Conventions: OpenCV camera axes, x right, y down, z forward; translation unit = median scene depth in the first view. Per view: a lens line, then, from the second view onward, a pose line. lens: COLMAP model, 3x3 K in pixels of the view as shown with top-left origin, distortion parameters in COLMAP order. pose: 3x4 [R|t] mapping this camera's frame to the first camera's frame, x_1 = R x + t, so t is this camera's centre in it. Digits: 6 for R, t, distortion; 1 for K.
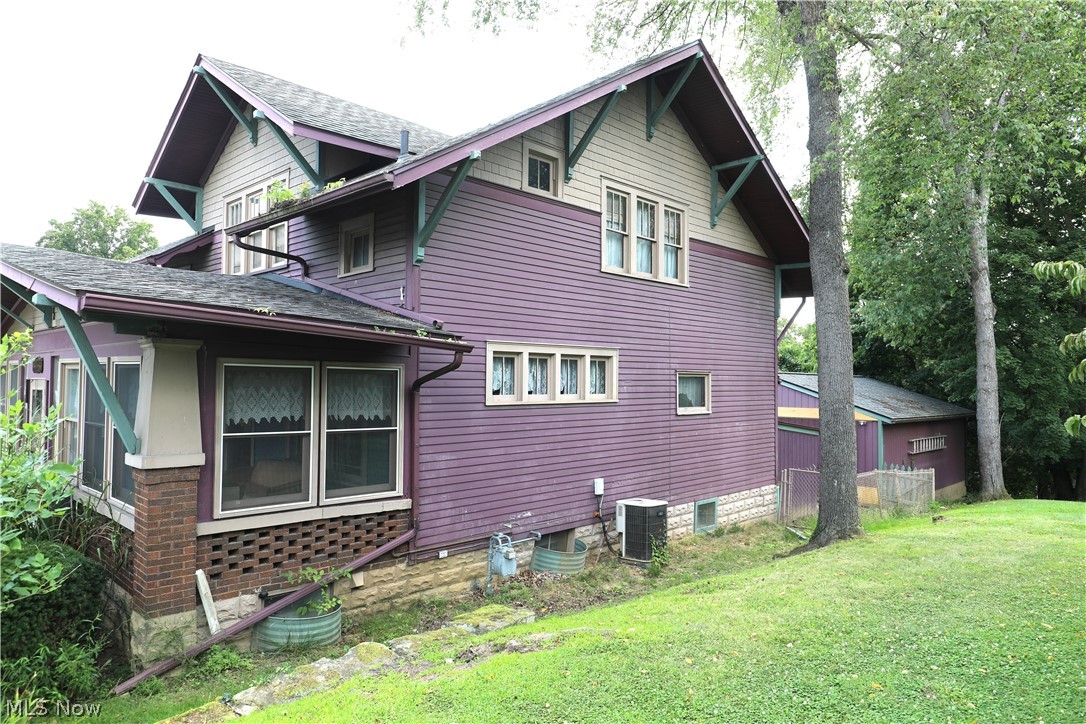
lens RADIAL K [[696.6, 0, 543.0], [0, 696.6, 362.0], [0, 0, 1]] dist [-0.003686, -0.001151]
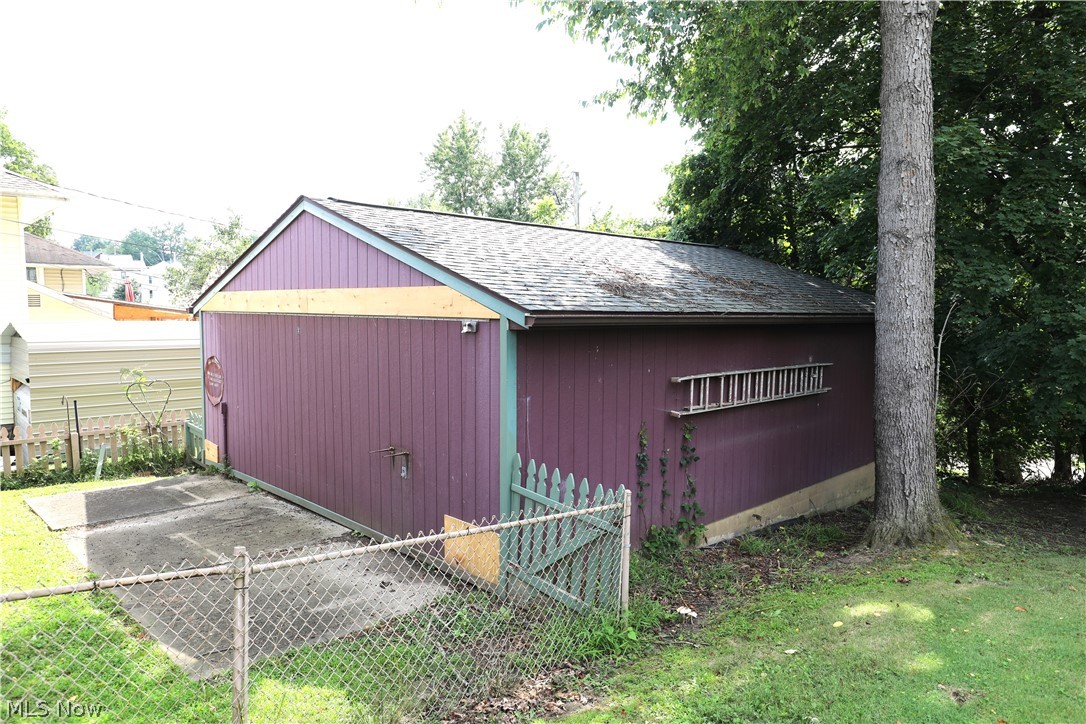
lens RADIAL K [[696.6, 0, 543.0], [0, 696.6, 362.0], [0, 0, 1]] dist [-0.003686, -0.001151]
pose [[0.999264, -0.000522, -0.038362, 0.473433], [0.004606, 0.994306, 0.106464, 0.065701], [0.038088, -0.106562, 0.993576, 0.642659]]
